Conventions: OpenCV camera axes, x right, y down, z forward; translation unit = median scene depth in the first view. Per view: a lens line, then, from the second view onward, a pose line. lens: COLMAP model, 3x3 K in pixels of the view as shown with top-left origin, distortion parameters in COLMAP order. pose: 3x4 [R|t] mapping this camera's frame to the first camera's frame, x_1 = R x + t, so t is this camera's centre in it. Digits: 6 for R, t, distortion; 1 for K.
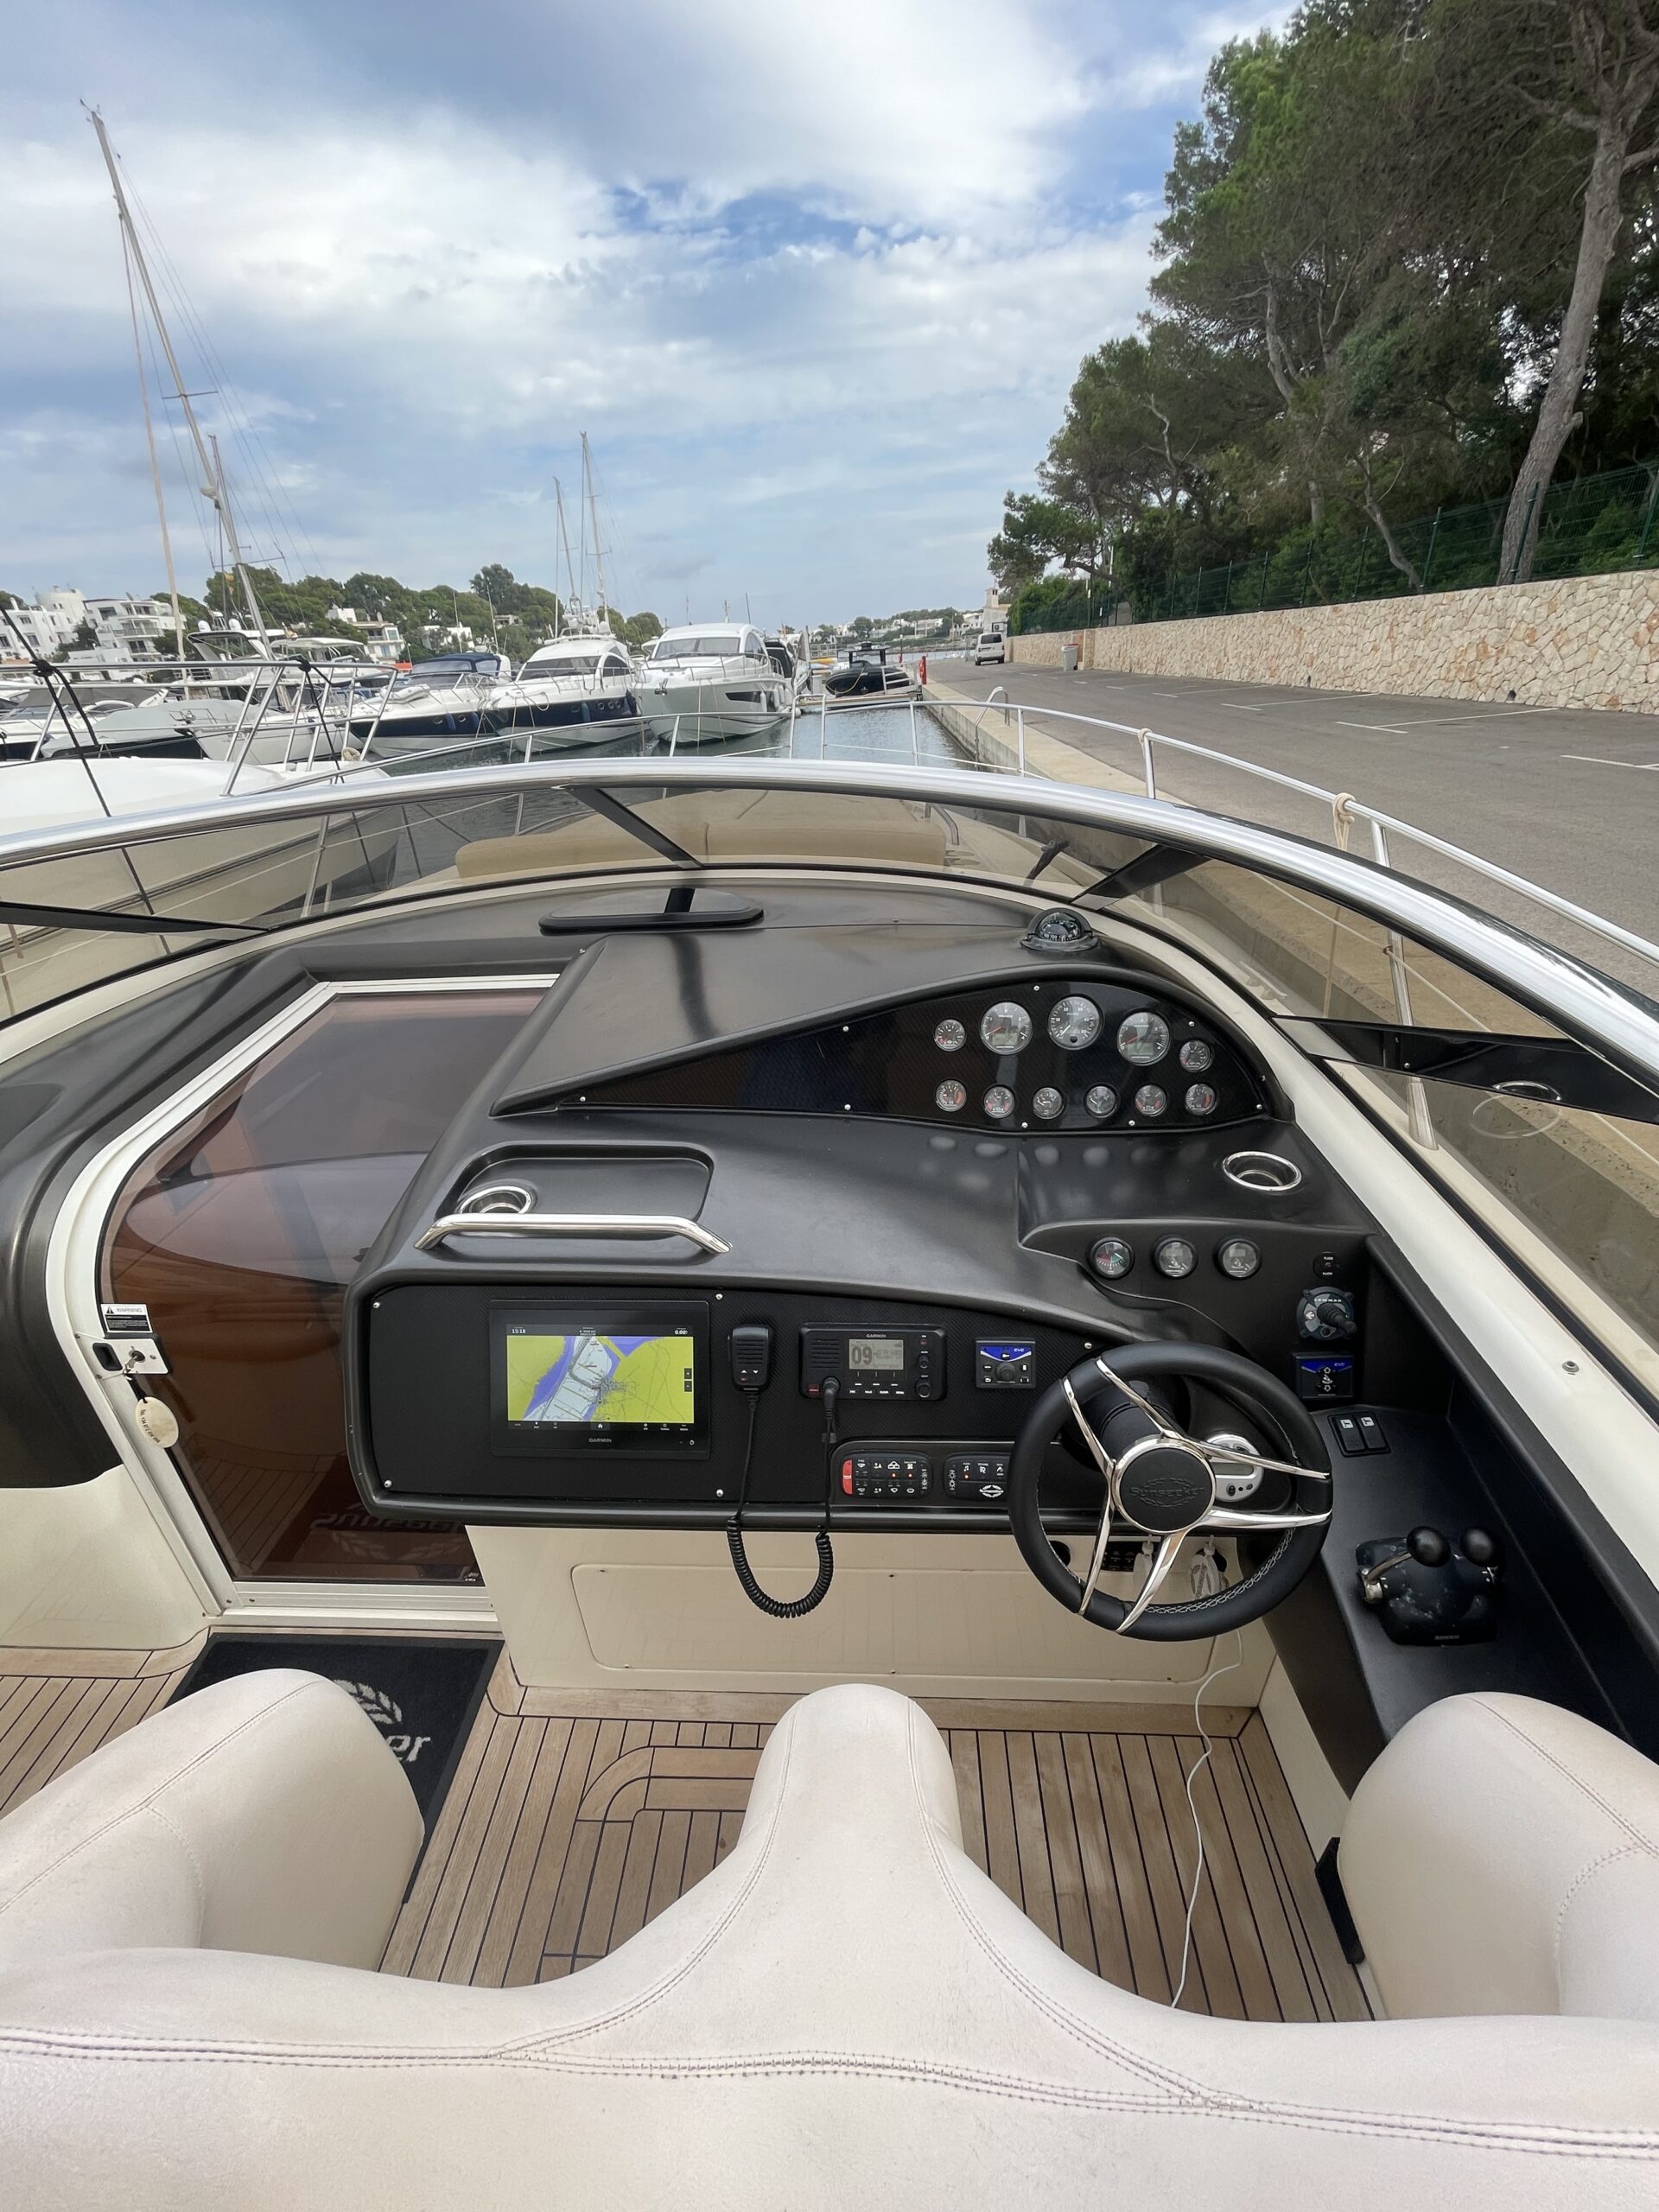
lens RADIAL K [[890.0, 0, 829.5], [0, 890.0, 1106.0], [0, 0, 1]] dist [0.013170, 0.000286]
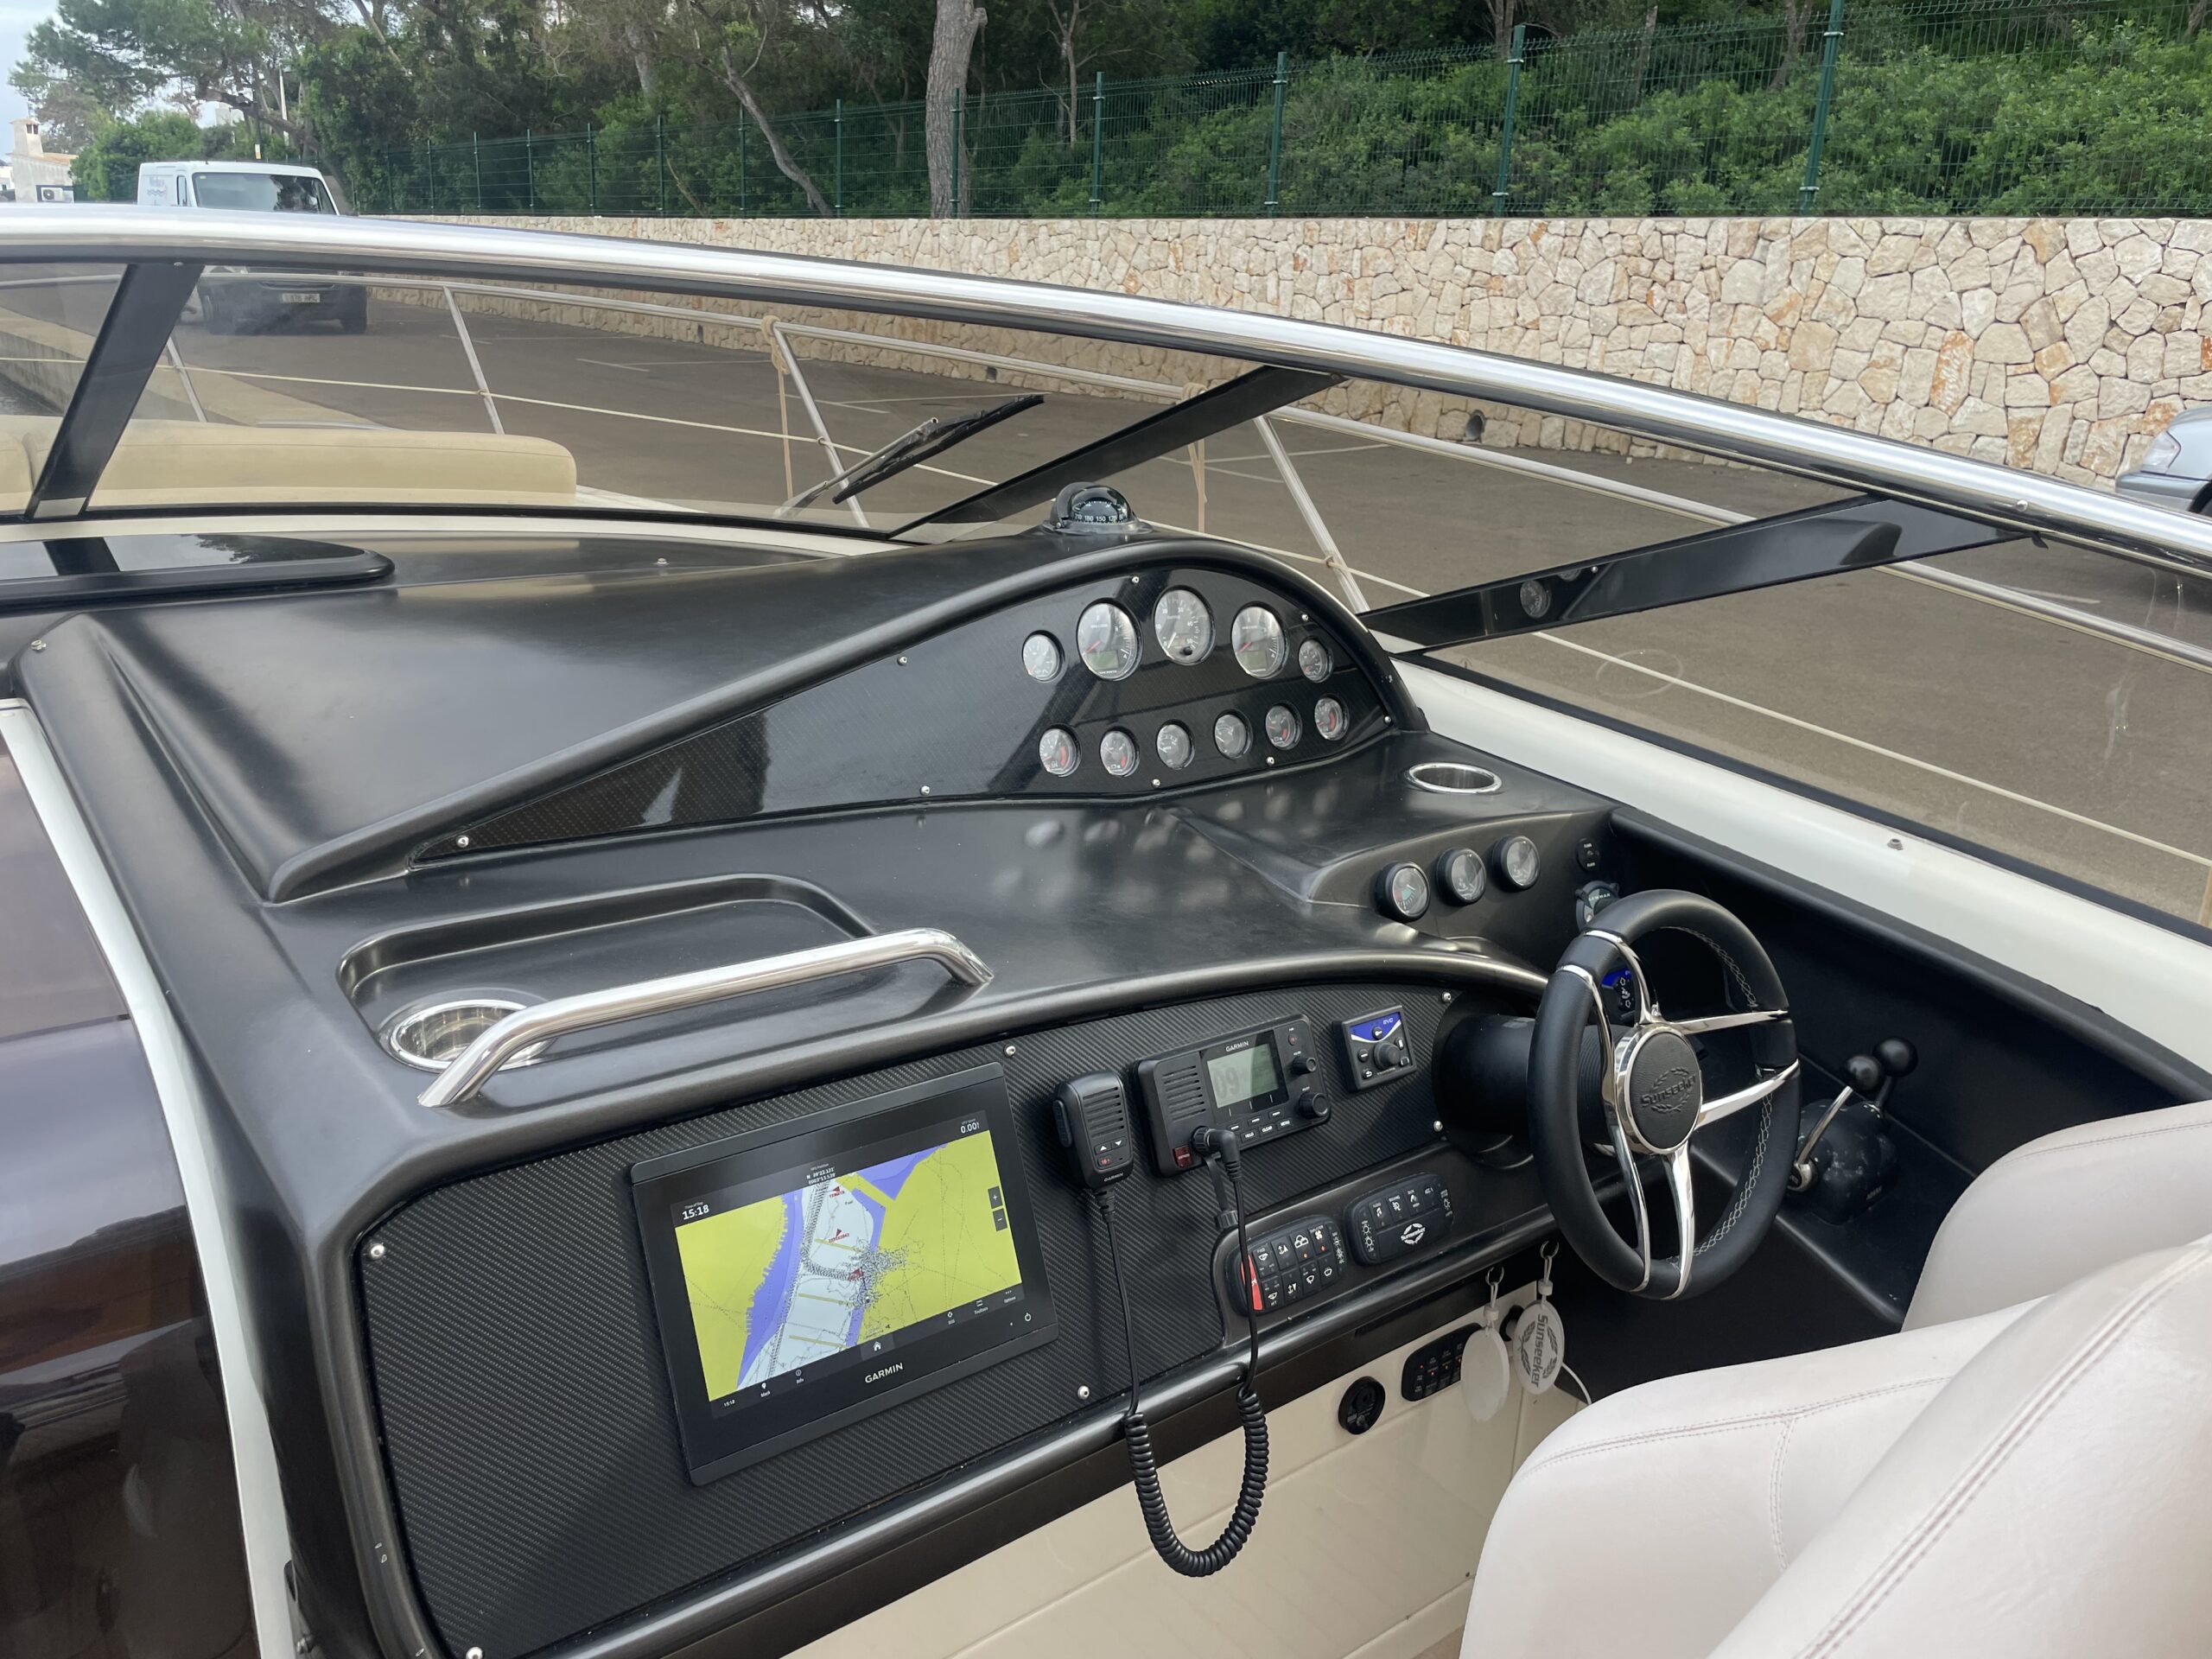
lens RADIAL K [[1658.8, 0, 1107.2], [0, 1658.8, 880.0], [0, 0, 1]] dist [0.053340, -0.077930]
pose [[0.745276, -0.142550, 0.651340, -0.595758], [0.226299, 0.972972, -0.045993, 0.135190], [-0.627179, 0.181675, 0.757391, 0.107342]]
